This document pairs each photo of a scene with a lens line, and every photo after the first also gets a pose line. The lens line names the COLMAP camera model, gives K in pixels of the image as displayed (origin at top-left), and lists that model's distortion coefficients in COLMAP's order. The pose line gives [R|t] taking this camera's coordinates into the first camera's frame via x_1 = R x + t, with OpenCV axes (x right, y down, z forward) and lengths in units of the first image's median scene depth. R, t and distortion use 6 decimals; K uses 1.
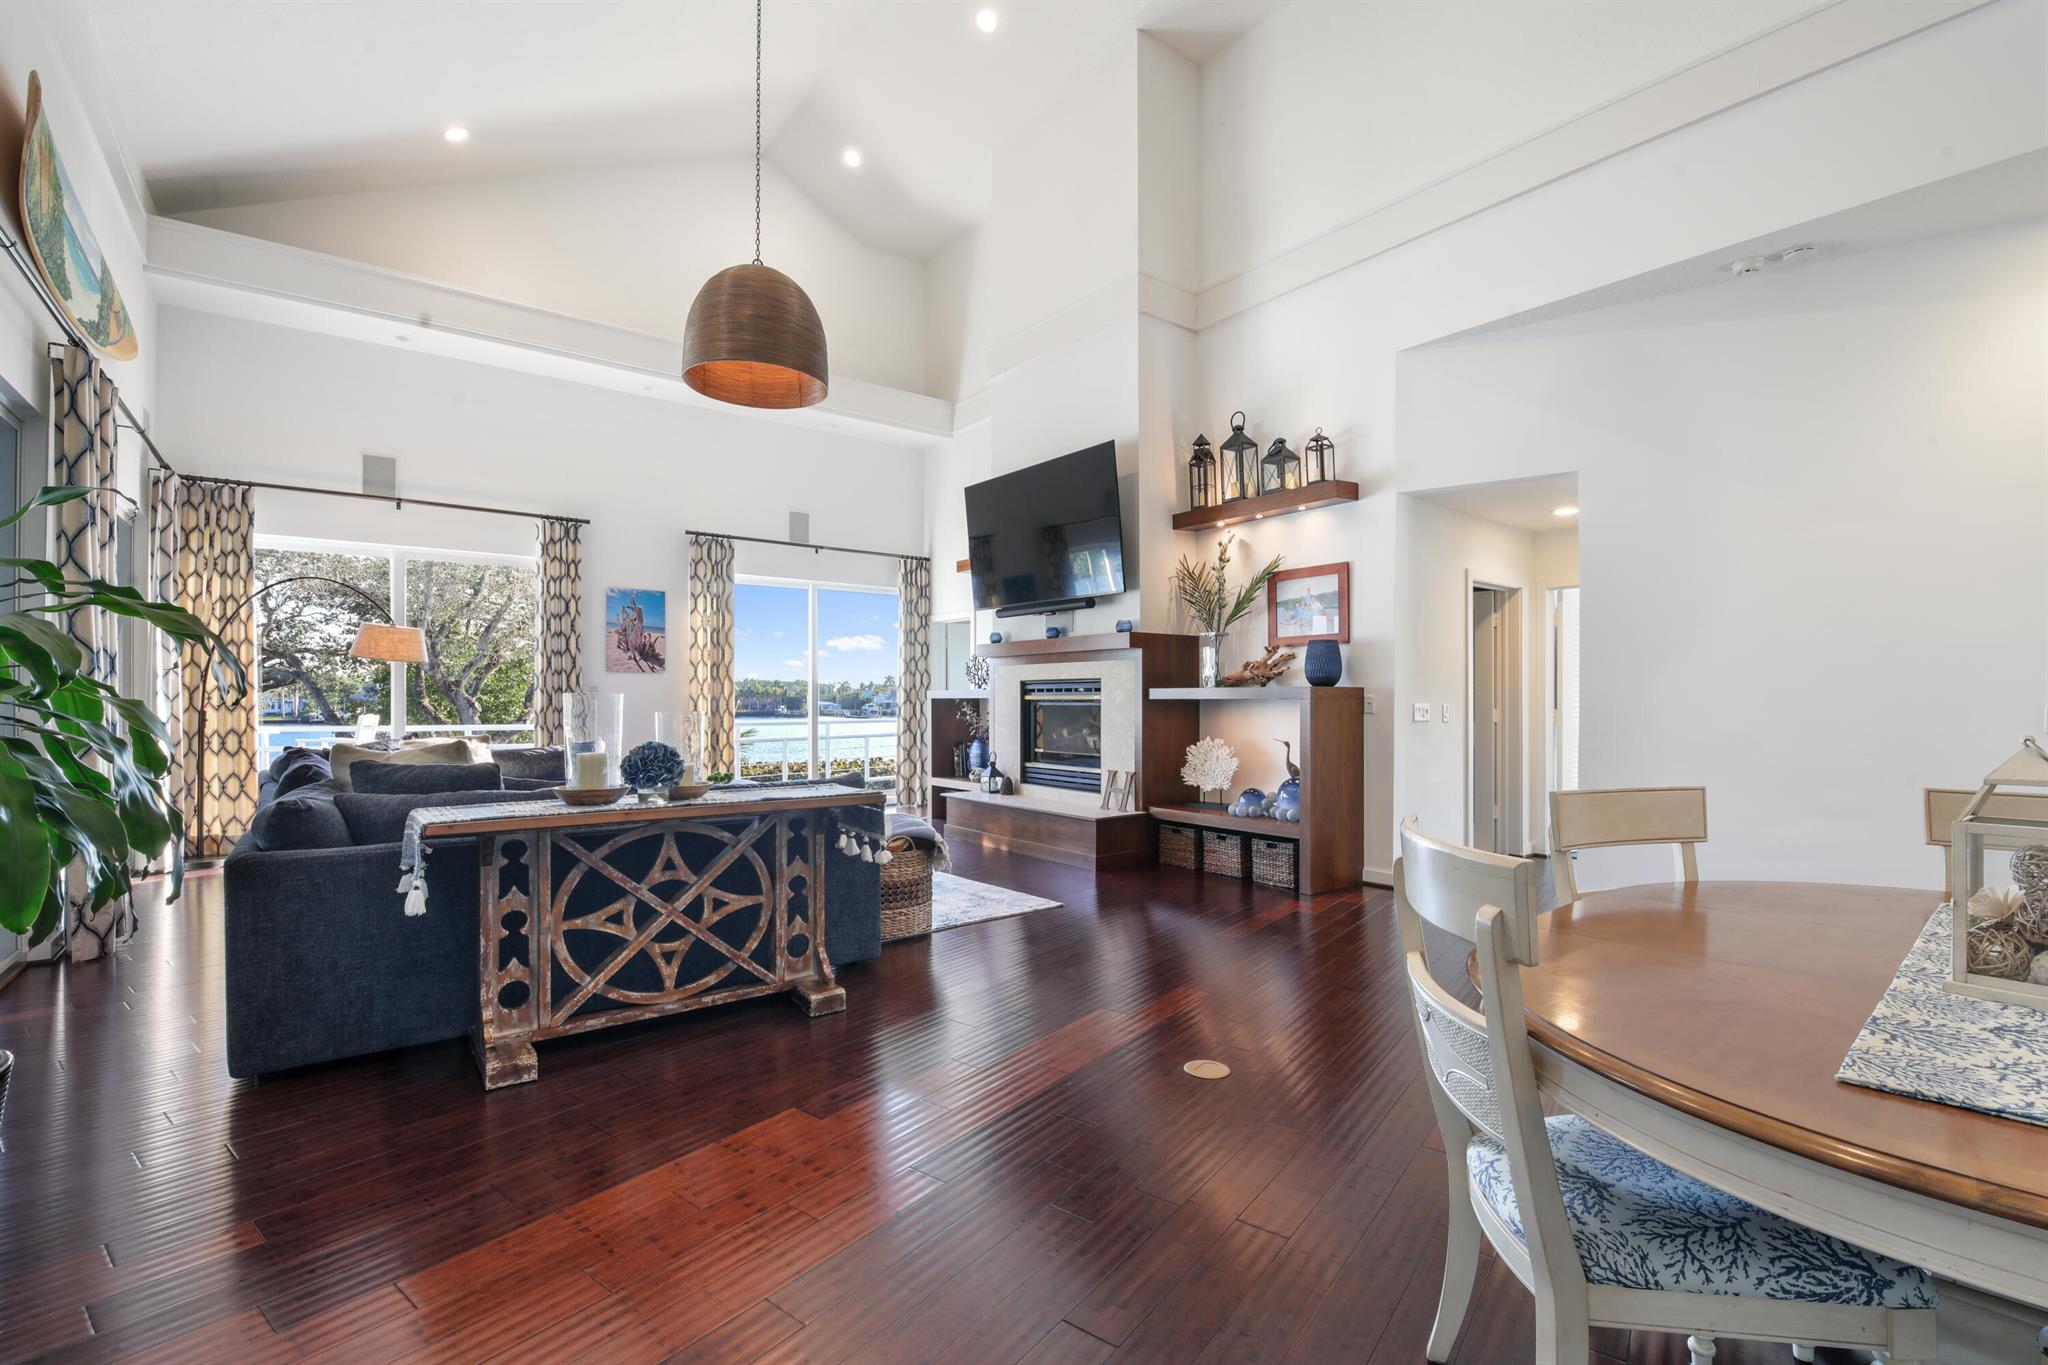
lens RADIAL K [[911.9, 0, 1048.6], [0, 911.9, 706.9], [0, 0, 1]] dist [-0.000010, -0.010077]
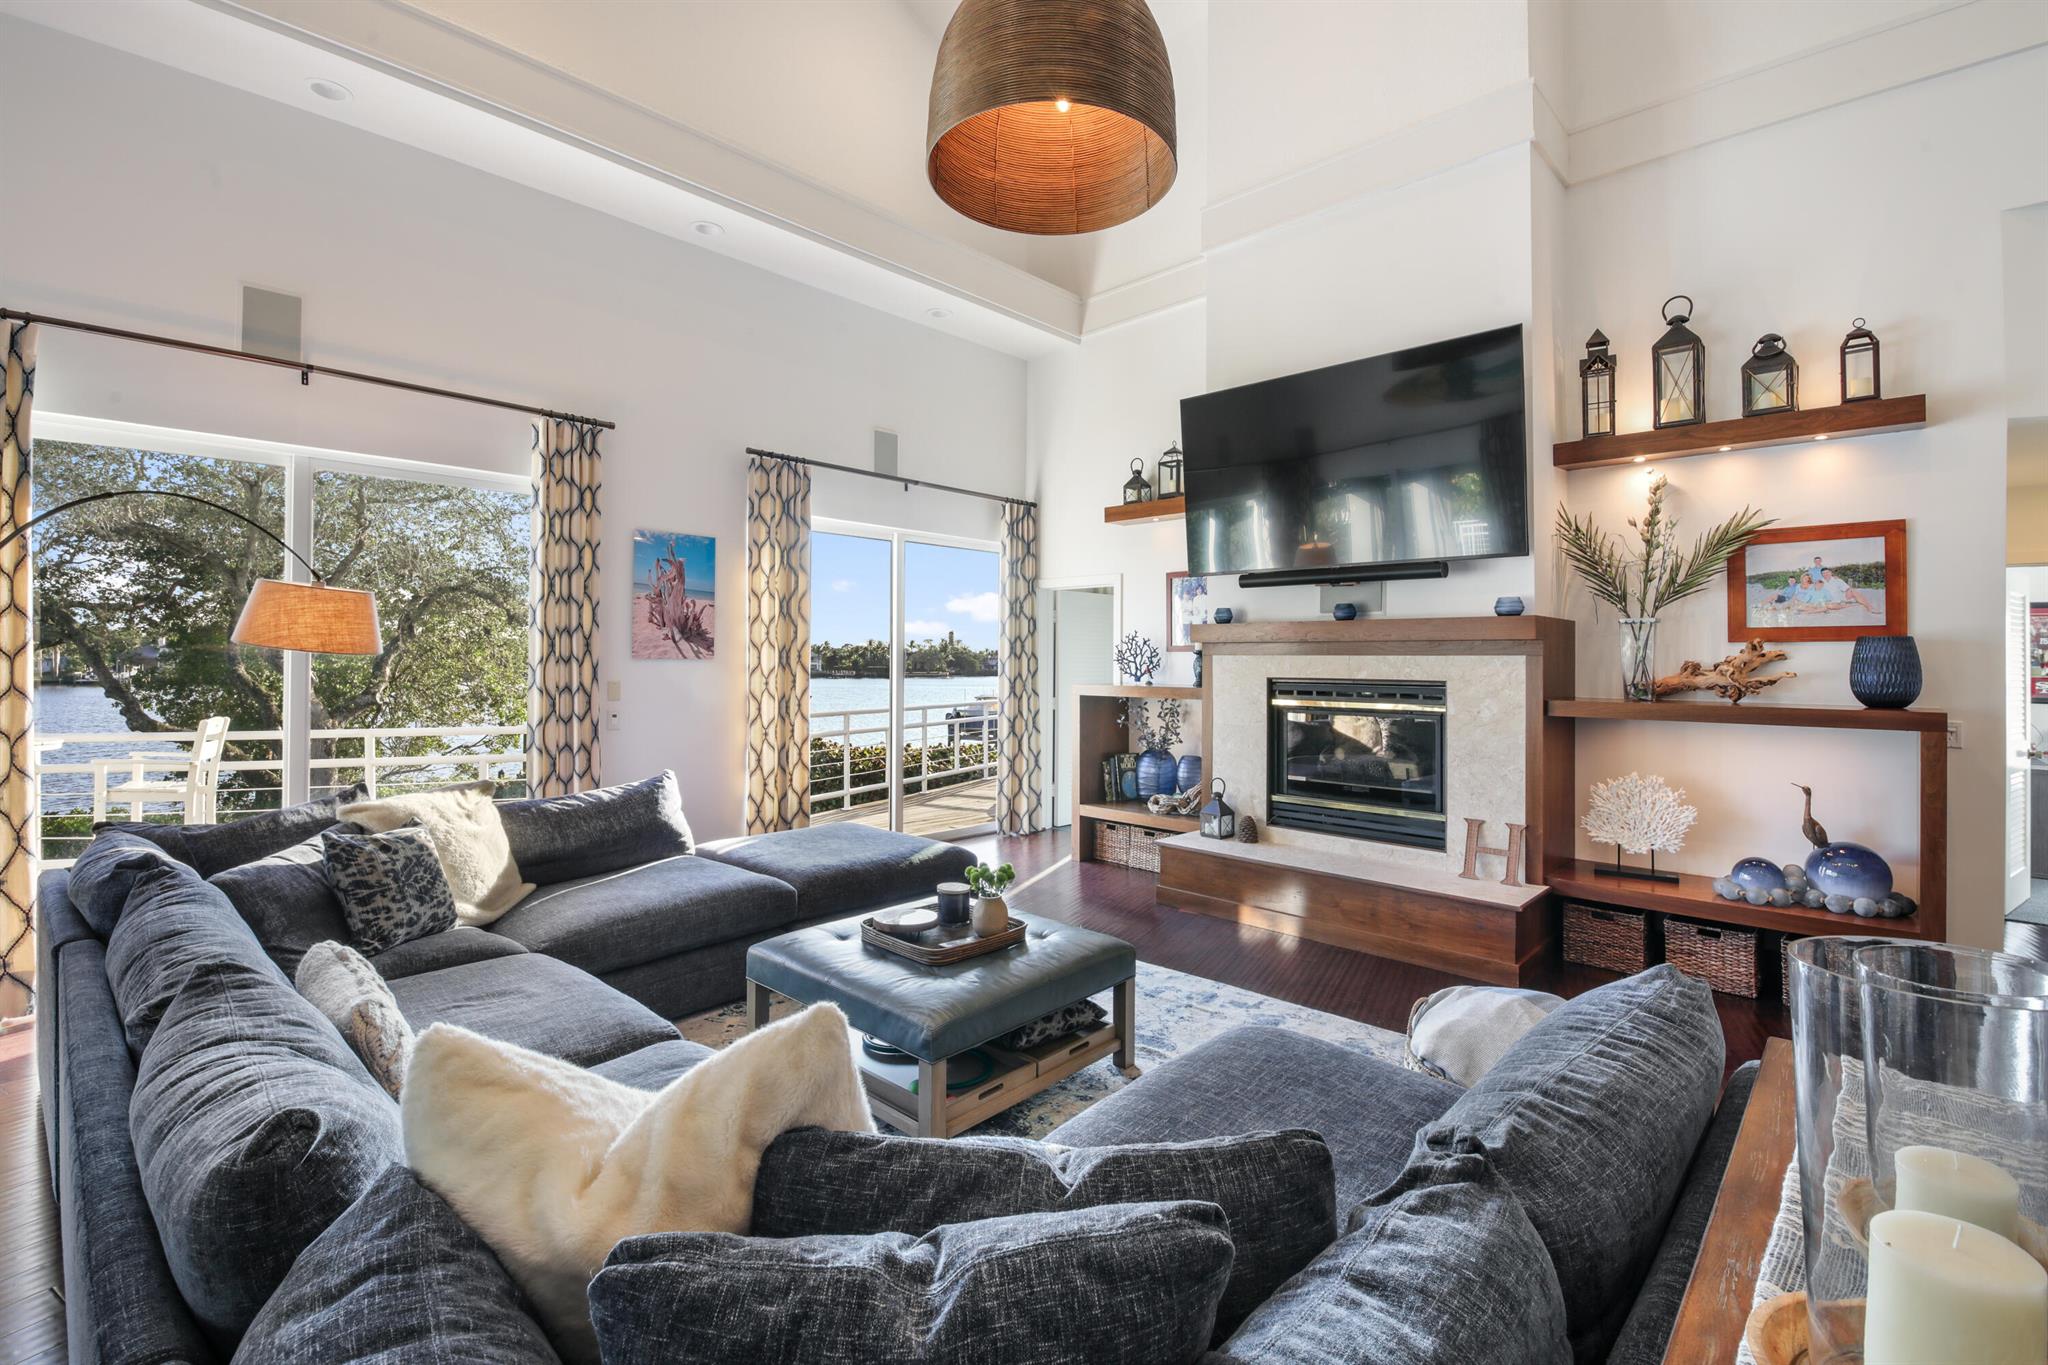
lens RADIAL K [[897.9, 0, 1012.7], [0, 897.9, 662.5], [0, 0, 1]] dist [-0.002702, -0.008571]
pose [[0.990642, 0.007370, 0.136286, -0.316950], [-0.006793, 0.999966, -0.004698, -0.036195], [-0.136316, 0.003728, 0.990658, 0.344209]]
